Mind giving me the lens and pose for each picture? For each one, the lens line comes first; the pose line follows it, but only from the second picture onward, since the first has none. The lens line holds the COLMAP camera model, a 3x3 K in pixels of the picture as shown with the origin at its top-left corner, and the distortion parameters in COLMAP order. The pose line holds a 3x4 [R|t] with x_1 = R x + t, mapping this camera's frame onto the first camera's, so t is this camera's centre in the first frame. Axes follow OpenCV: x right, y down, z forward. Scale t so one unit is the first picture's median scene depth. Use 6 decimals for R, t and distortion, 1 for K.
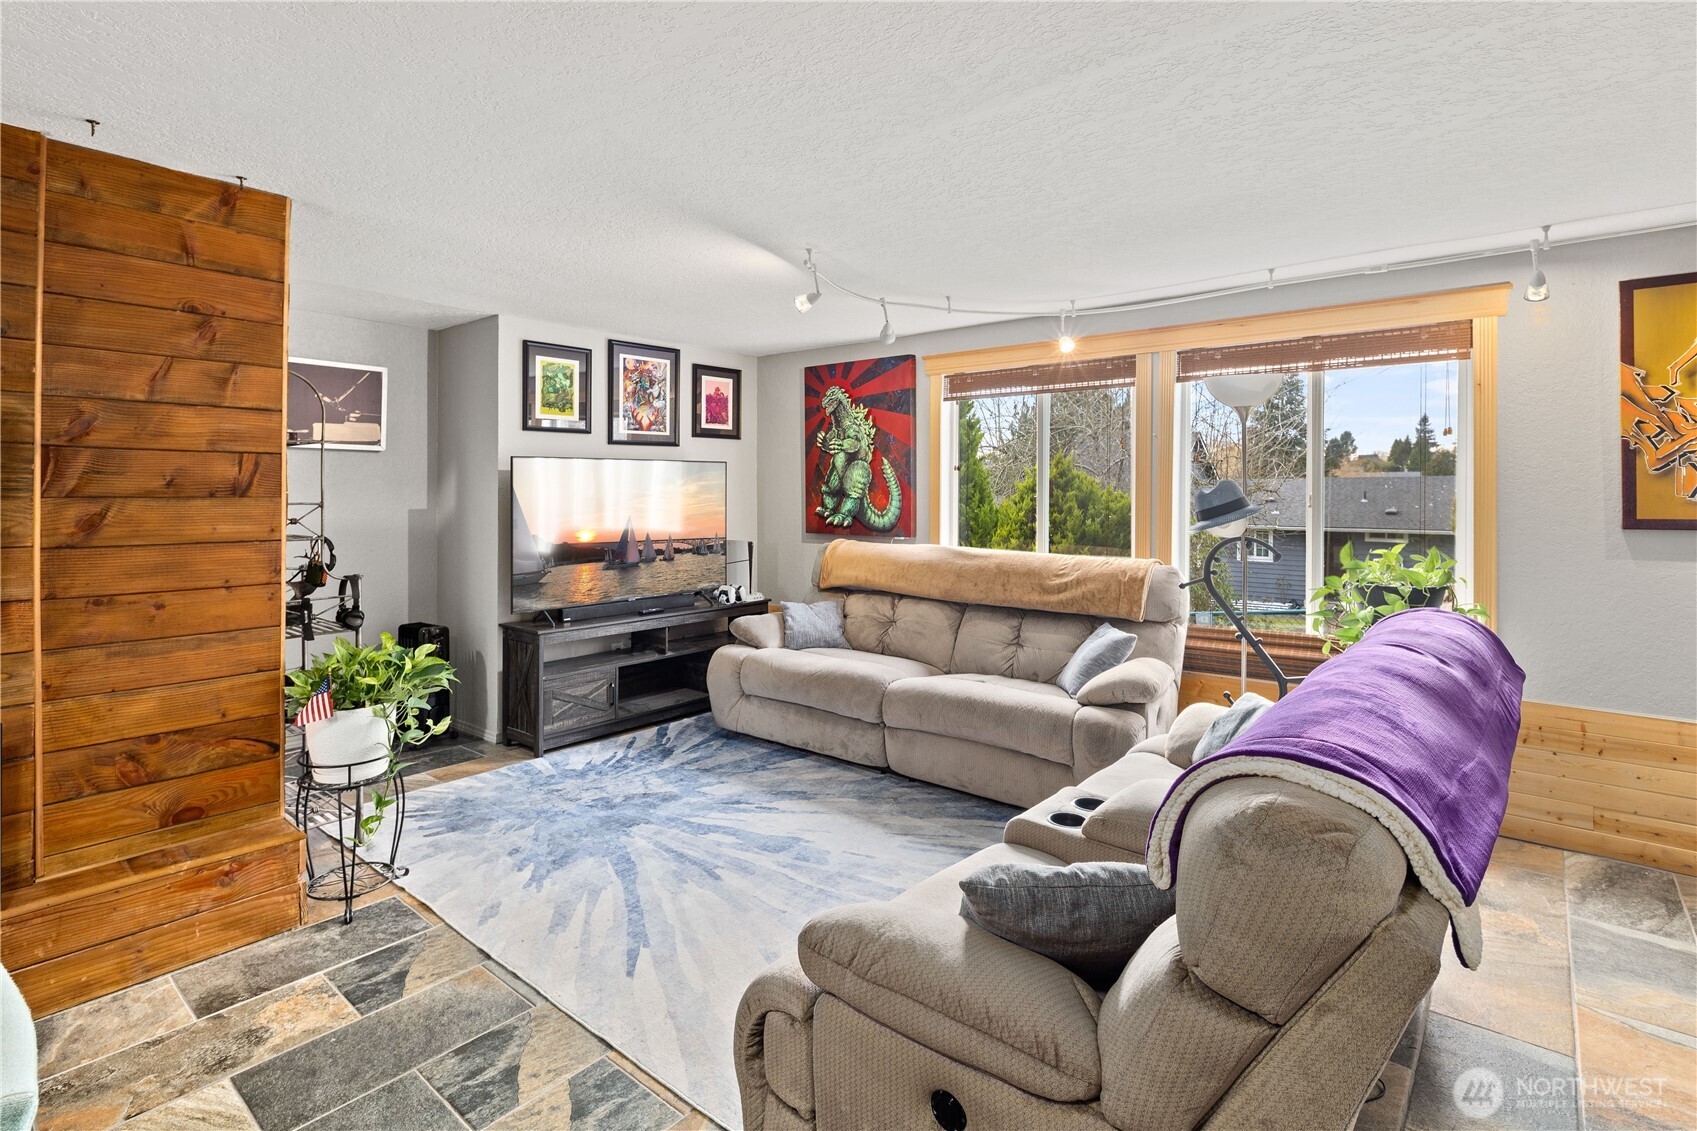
lens RADIAL K [[827.4, 0, 849.7], [0, 827.4, 487.0], [0, 0, 1]] dist [0.005516, -0.005527]
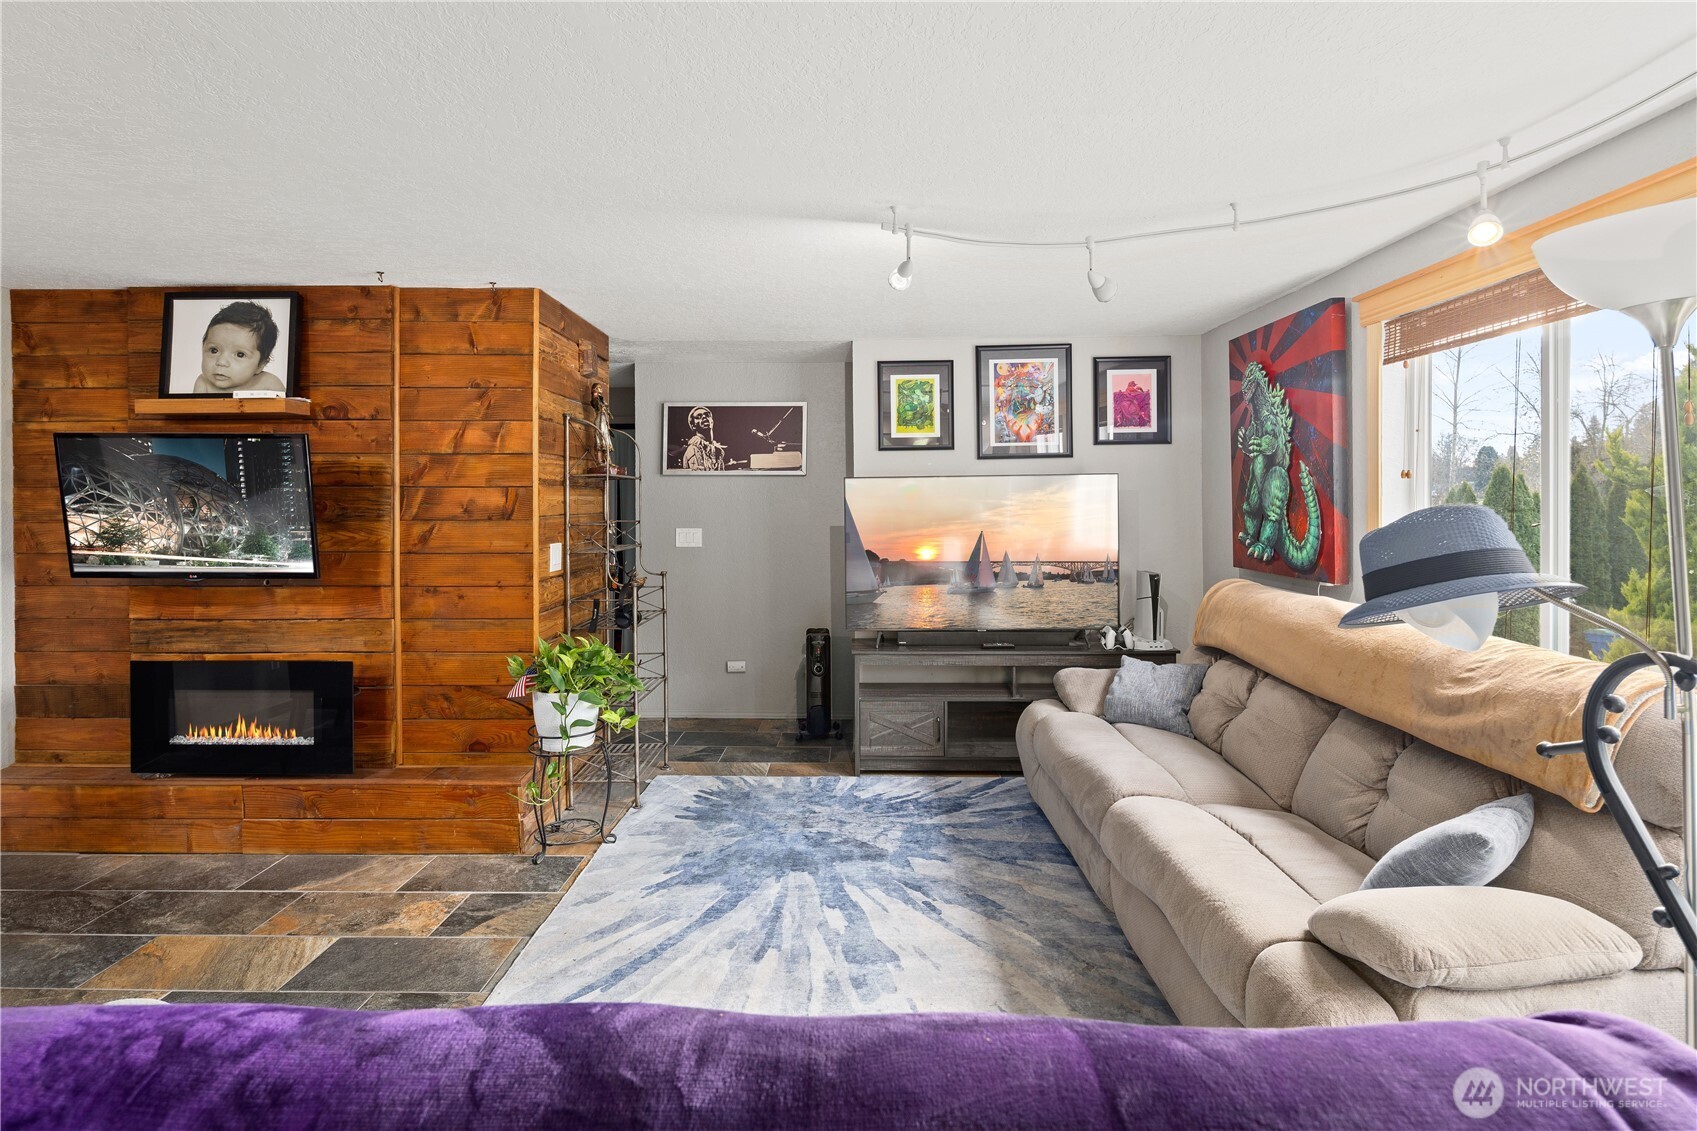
lens RADIAL K [[827.4, 0, 847.6], [0, 827.4, 502.6], [0, 0, 1]] dist [0.005516, -0.005527]
pose [[0.624336, -0.002578, -0.781152, 0.560179], [0.009665, 0.999944, 0.004425, -0.014360], [0.781096, -0.010313, 0.624326, 0.504782]]
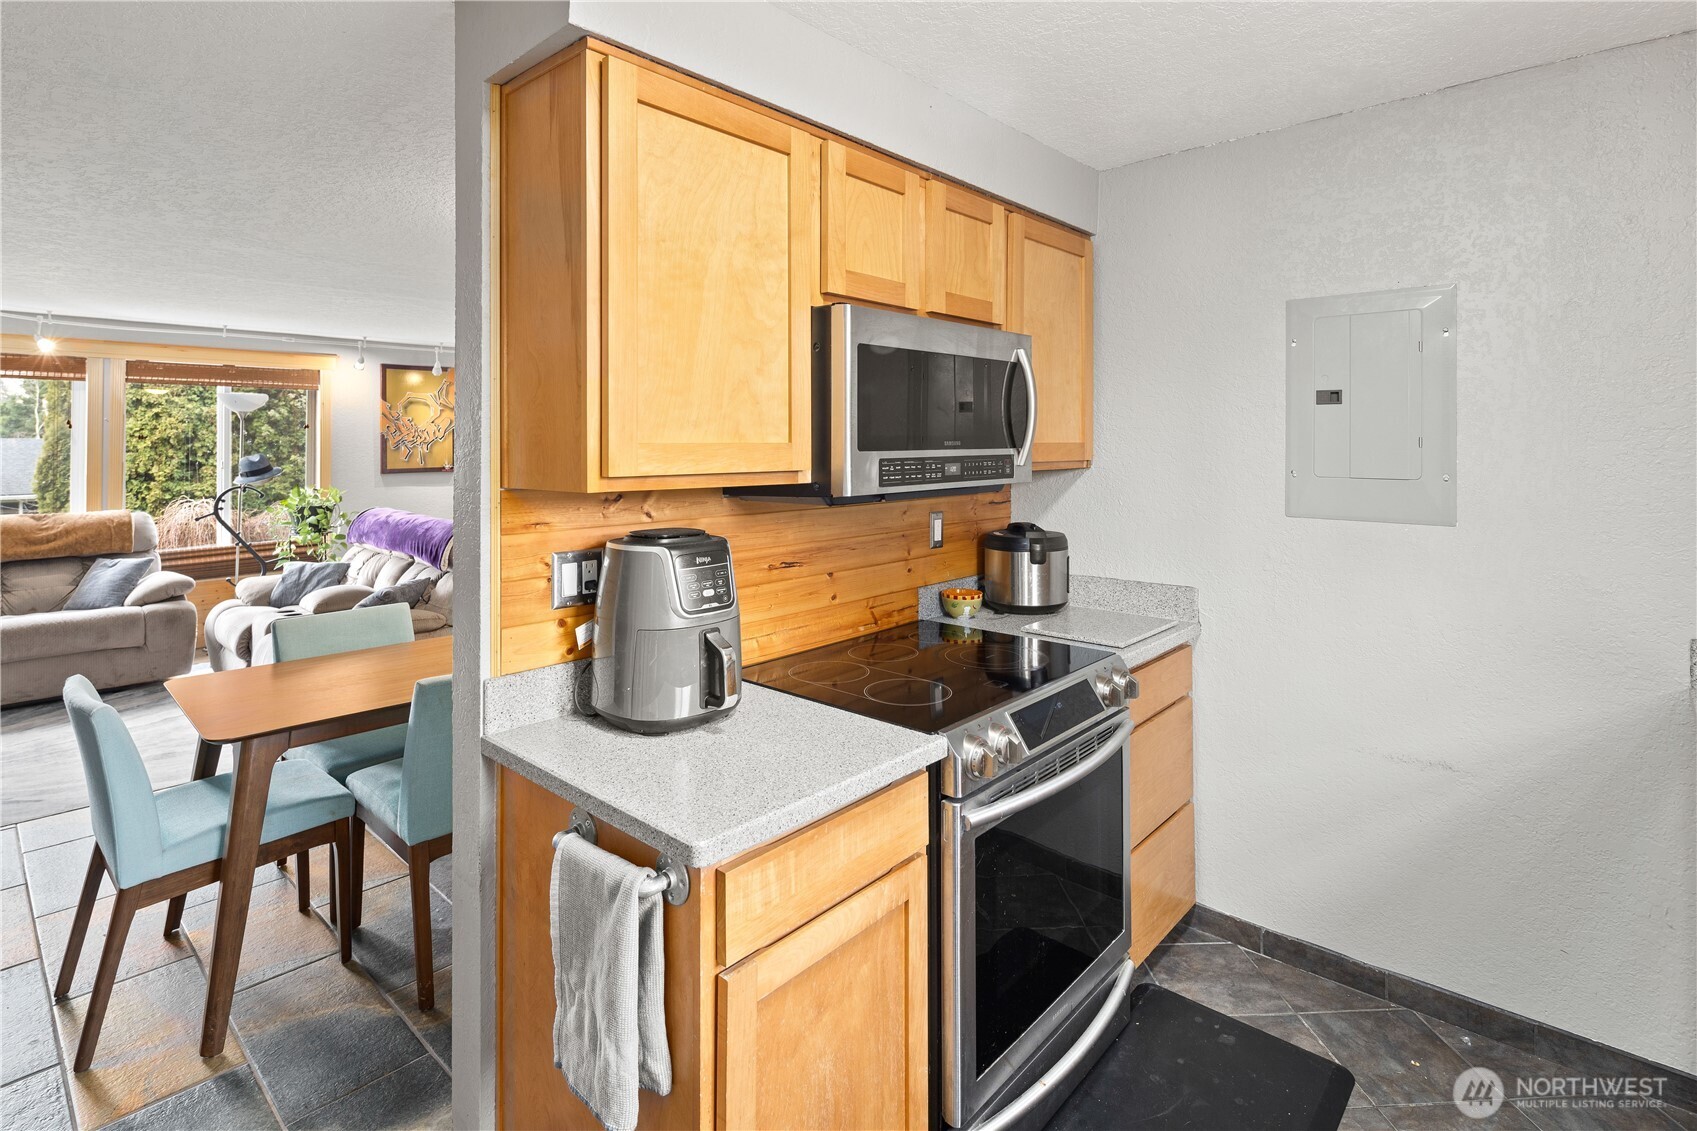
lens RADIAL K [[827.4, 0, 840.2], [0, 827.4, 435.9], [0, 0, 1]] dist [0.005516, -0.005527]
pose [[0.054654, 0.010416, 0.998451, -1.254402], [0.002734, 0.999940, -0.010581, -0.024822], [-0.998502, 0.003308, 0.054622, -0.370512]]
